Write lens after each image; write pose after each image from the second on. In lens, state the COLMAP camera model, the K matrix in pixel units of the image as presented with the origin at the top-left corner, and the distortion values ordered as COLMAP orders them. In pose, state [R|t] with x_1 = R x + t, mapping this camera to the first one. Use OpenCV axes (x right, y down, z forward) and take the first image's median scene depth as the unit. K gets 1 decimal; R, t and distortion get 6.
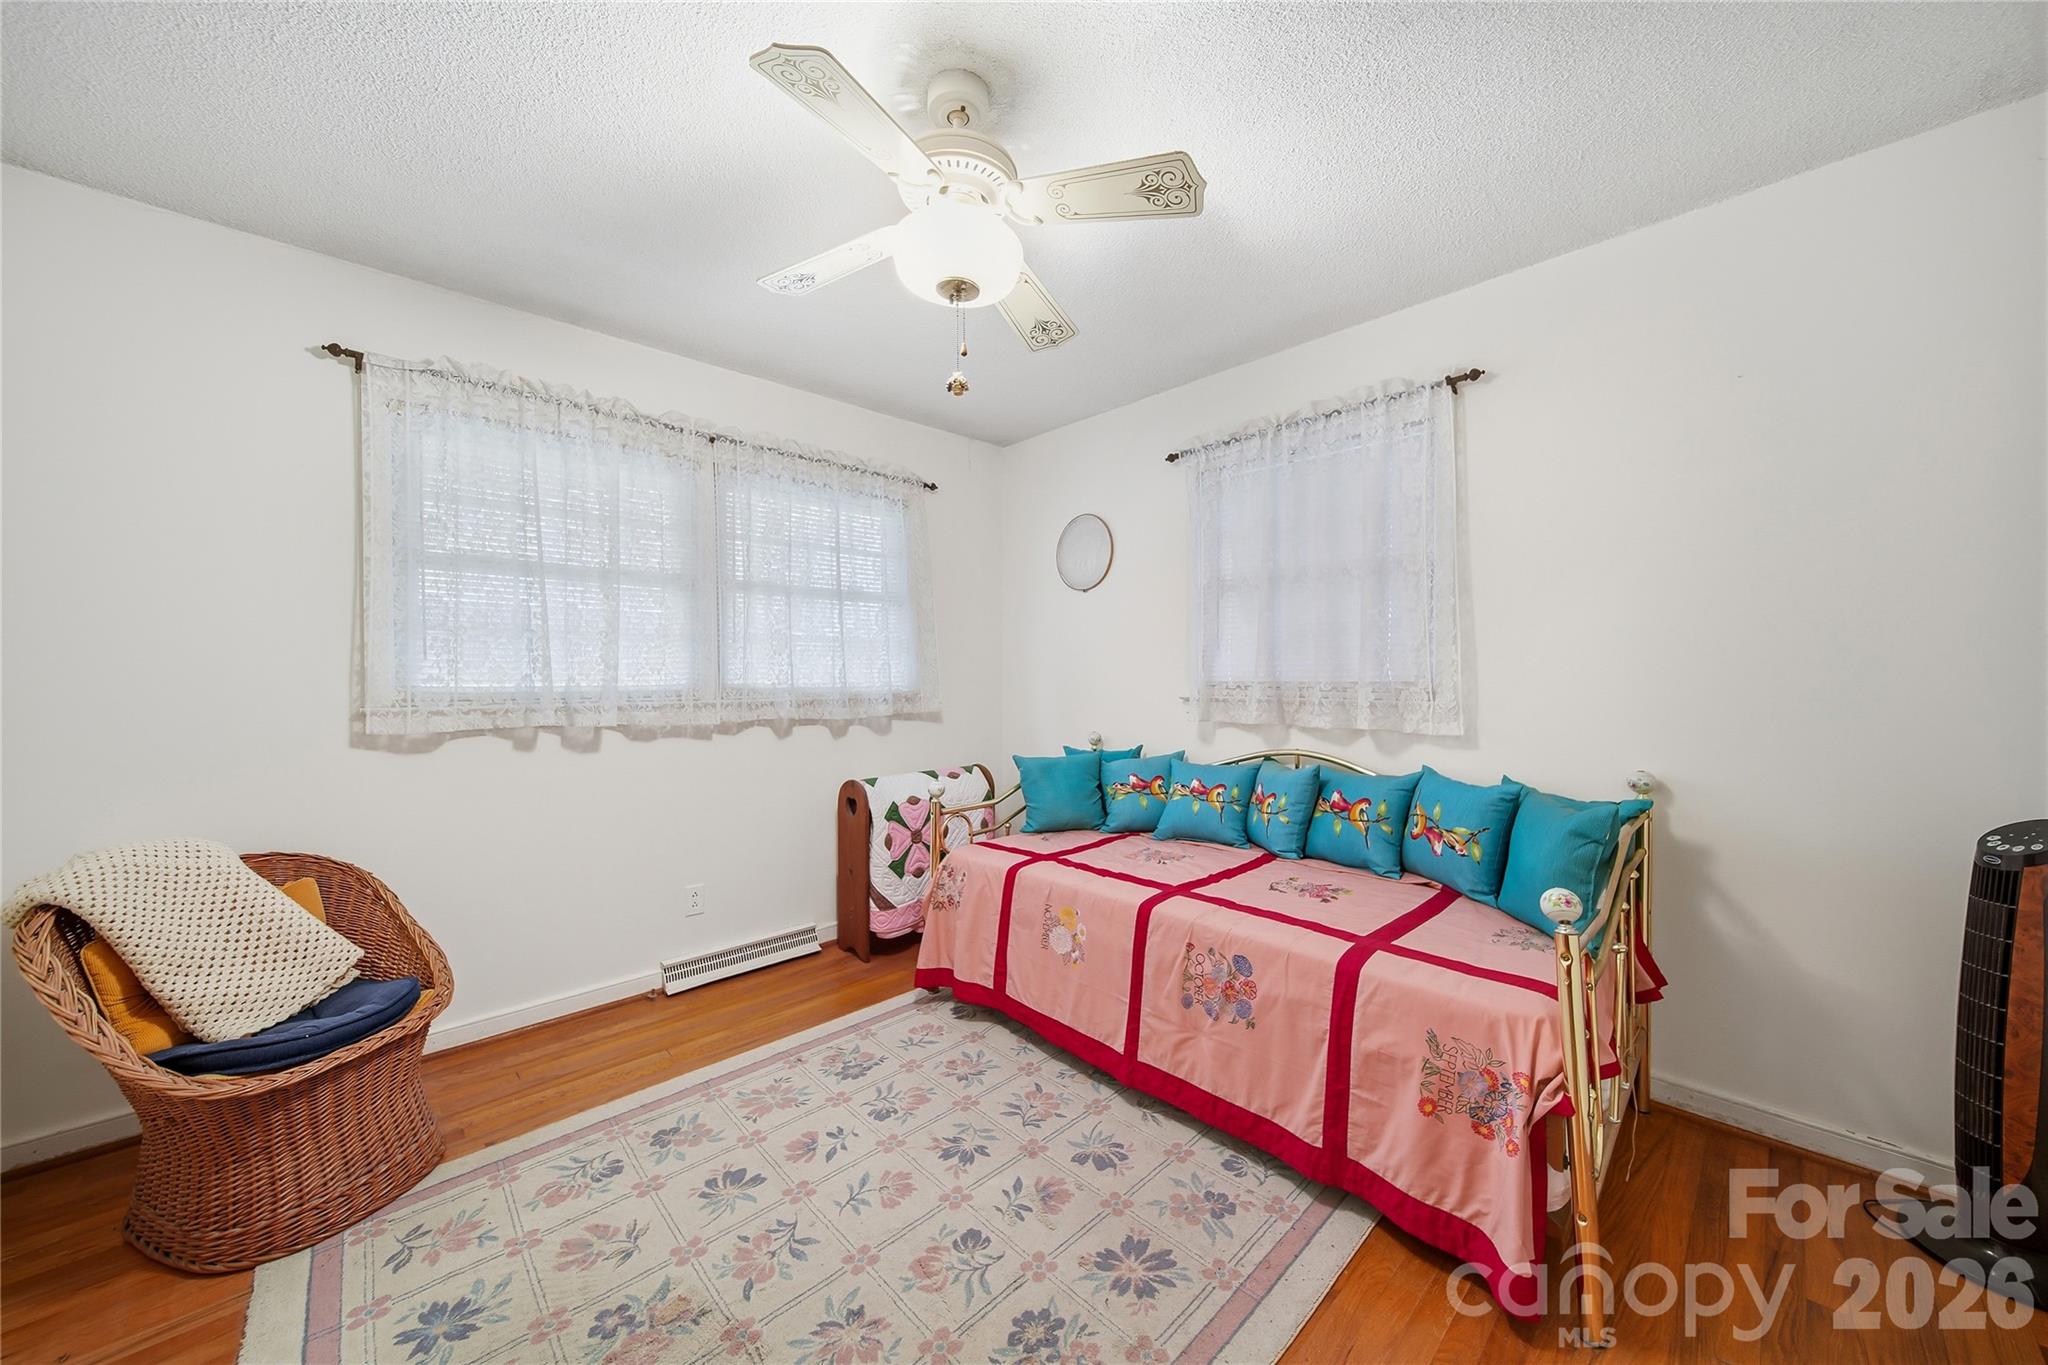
lens RADIAL K [[747.2, 0, 1028.3], [0, 747.2, 681.6], [0, 0, 1]] dist [-0.000729, -0.000404]
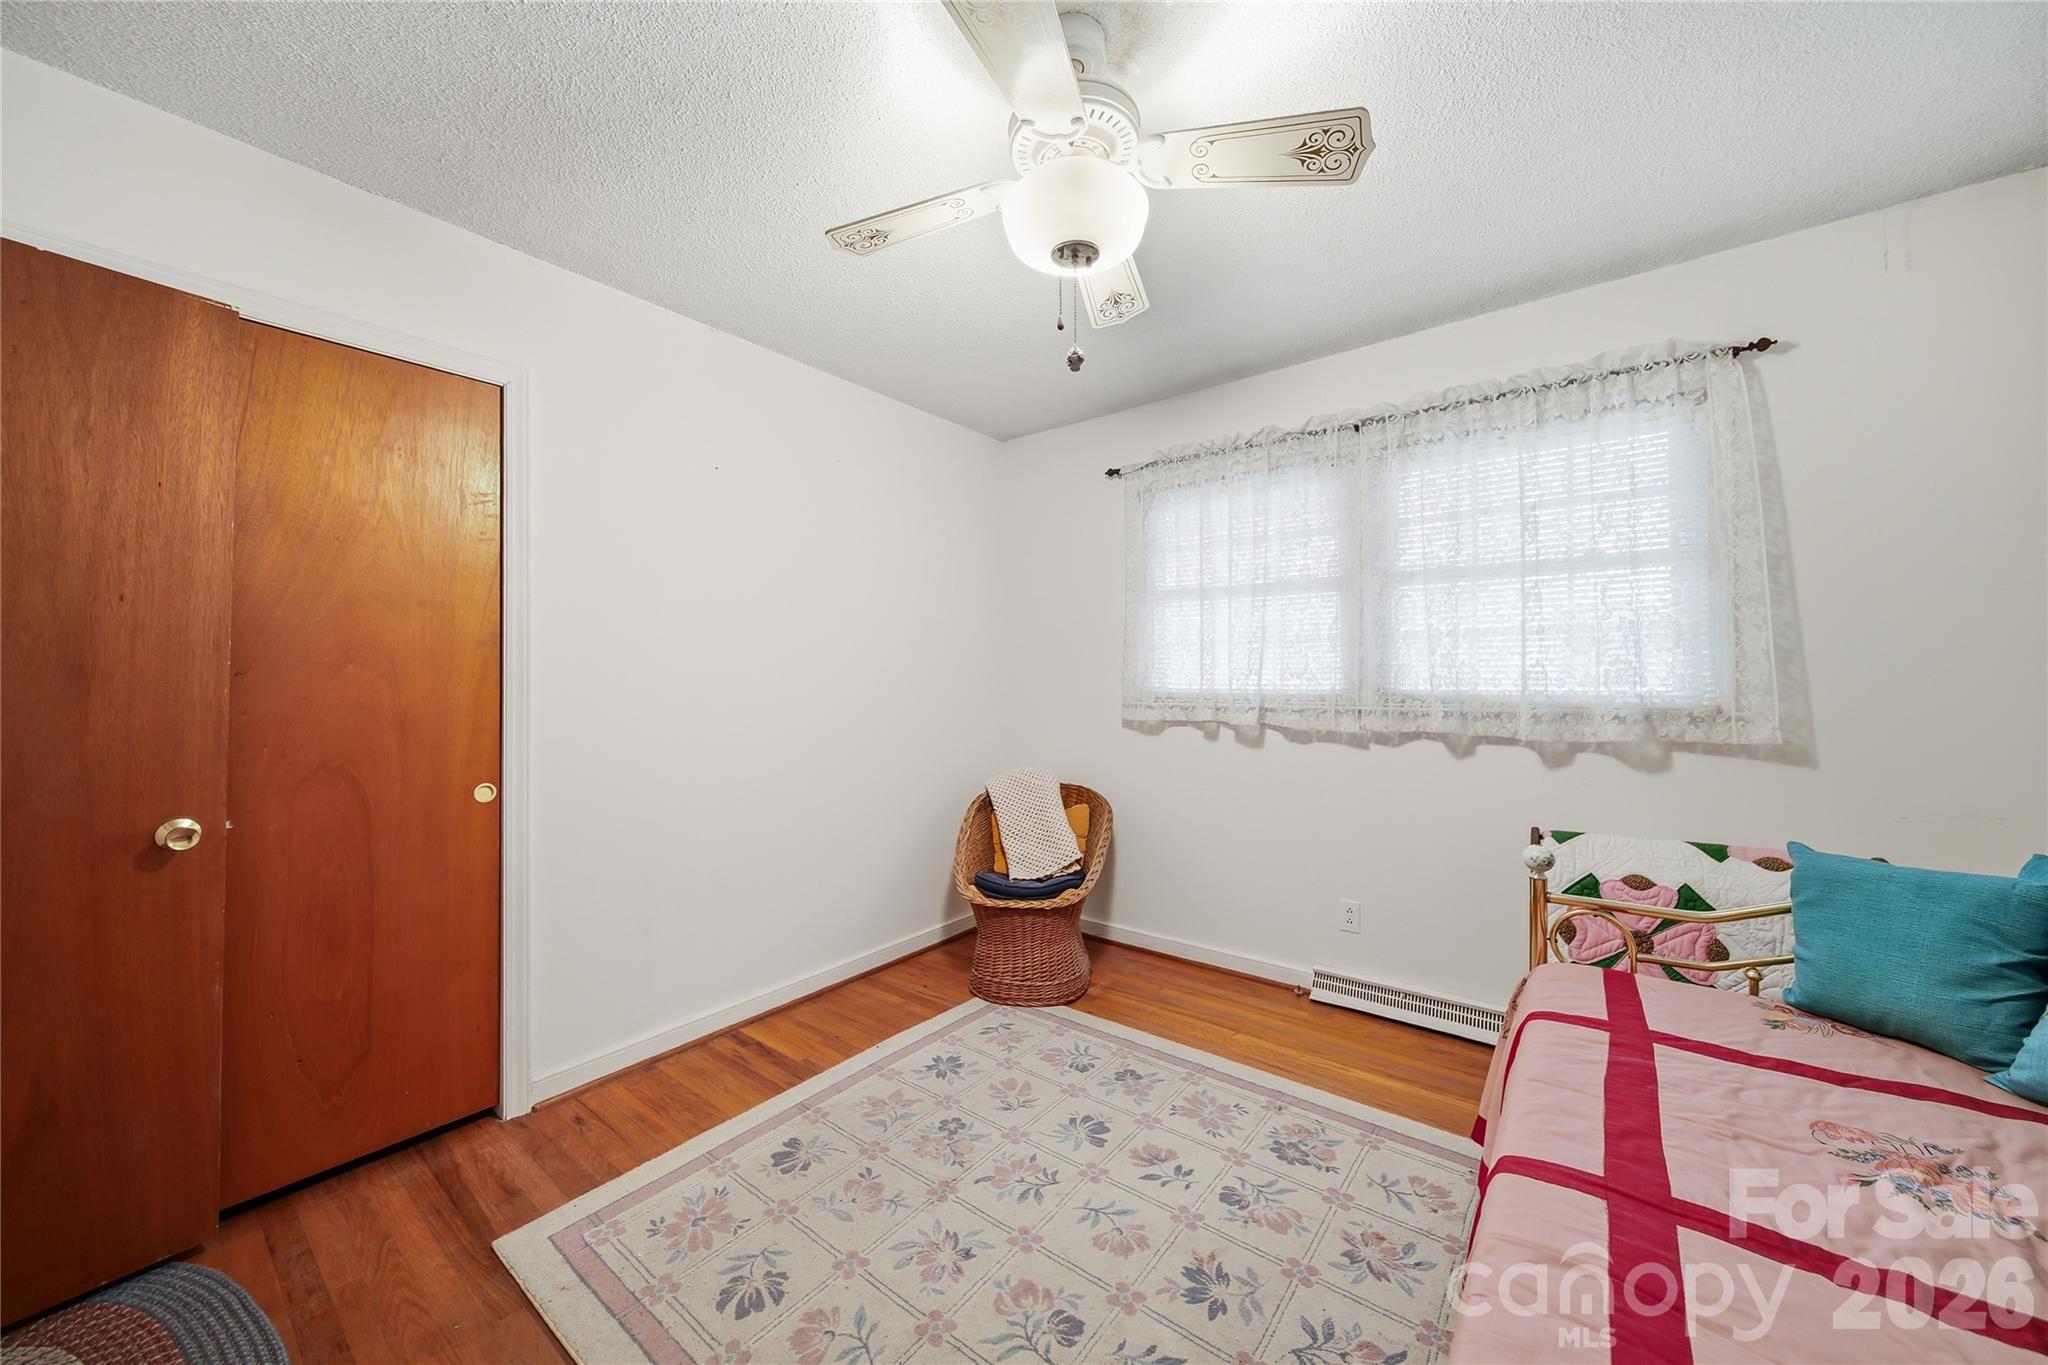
lens RADIAL K [[747.2, 0, 1028.6], [0, 747.2, 672.2], [0, 0, 1]] dist [-0.000729, -0.000404]
pose [[0.116975, -0.008427, -0.993099, 0.584108], [-0.006138, 0.999939, -0.009208, -0.008485], [0.993116, 0.007173, 0.116916, 0.622381]]
